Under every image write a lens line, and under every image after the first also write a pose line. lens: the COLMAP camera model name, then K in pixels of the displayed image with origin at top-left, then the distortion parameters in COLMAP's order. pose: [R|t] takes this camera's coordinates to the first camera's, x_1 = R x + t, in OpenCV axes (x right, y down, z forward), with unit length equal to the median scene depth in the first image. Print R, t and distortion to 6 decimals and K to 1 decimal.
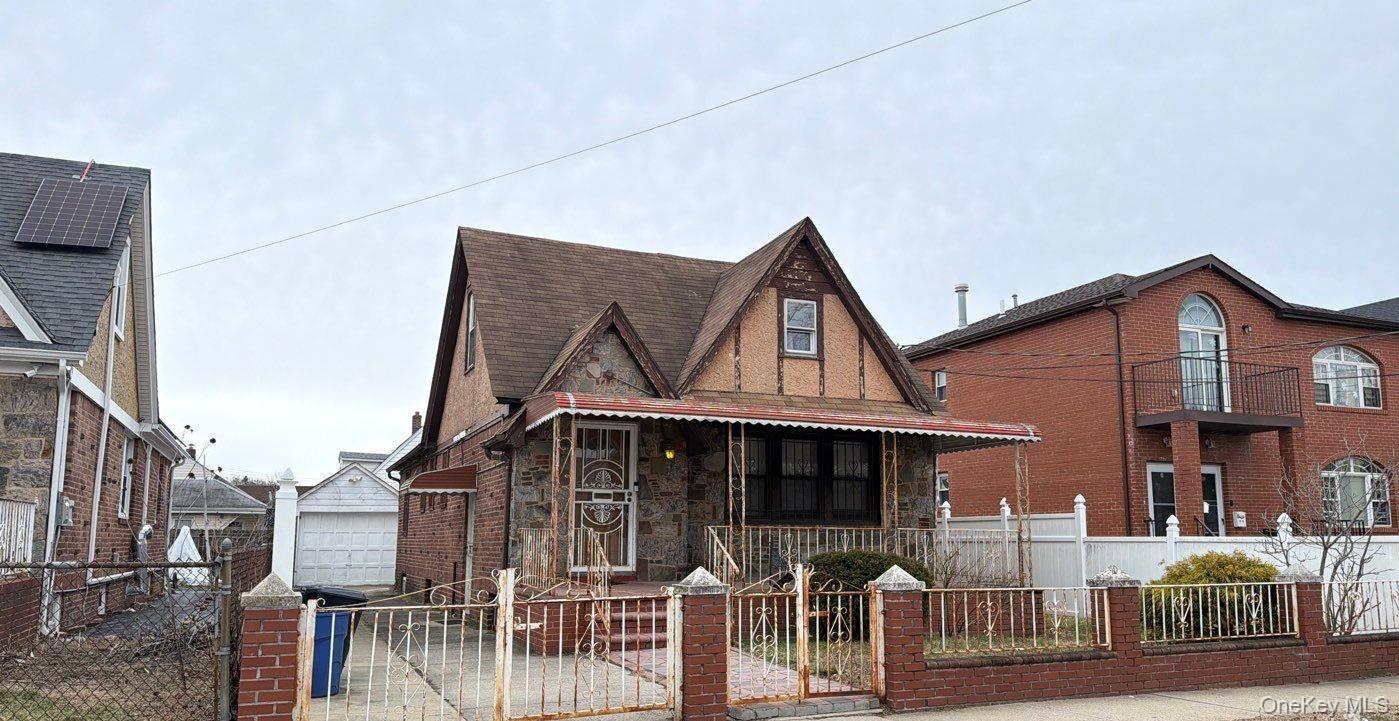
lens RADIAL K [[992.7, 0, 718.1], [0, 992.7, 403.9], [0, 0, 1]] dist [0.093706, -0.111615]
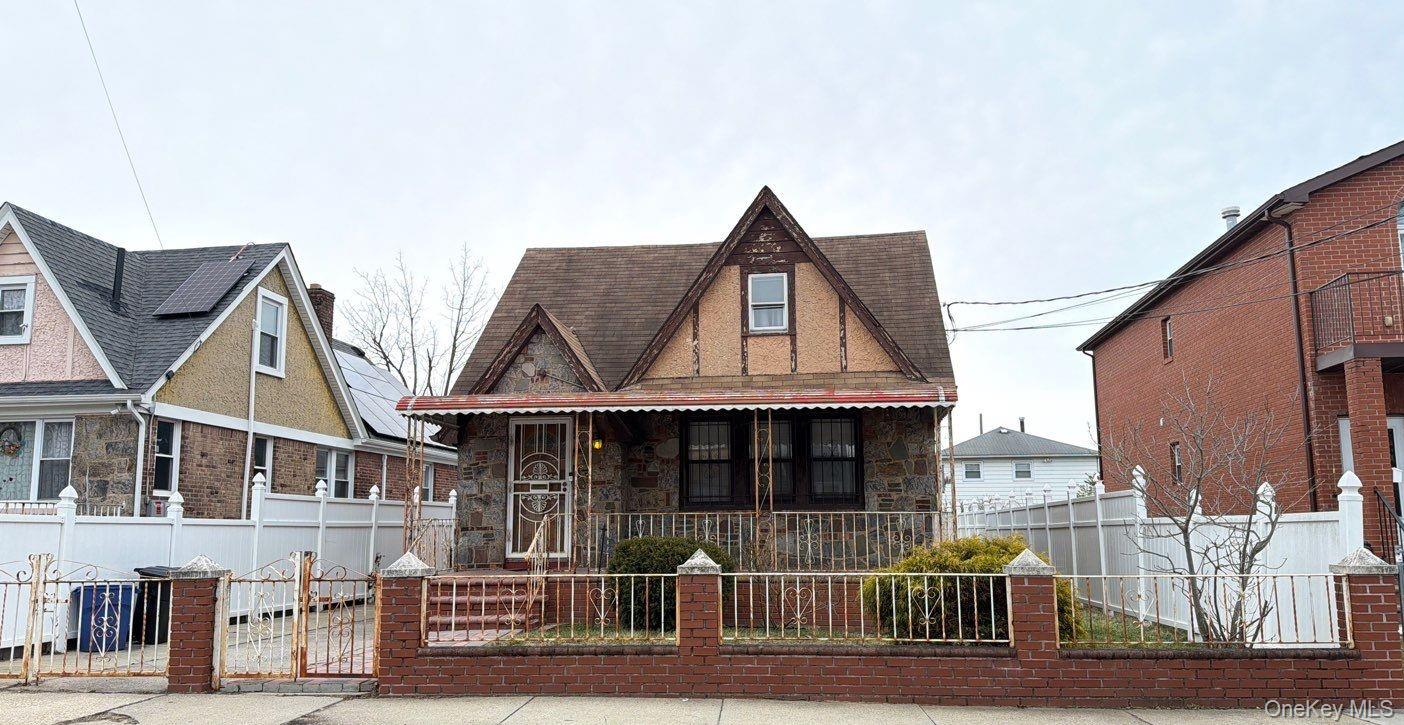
lens RADIAL K [[990.6, 0, 707.3], [0, 990.6, 396.3], [0, 0, 1]] dist [0.158393, -0.281241]
pose [[0.862256, -0.074450, -0.500970, 0.521253], [0.076597, 0.996929, -0.016319, 0.024326], [0.500646, -0.024302, 0.865311, 0.151559]]
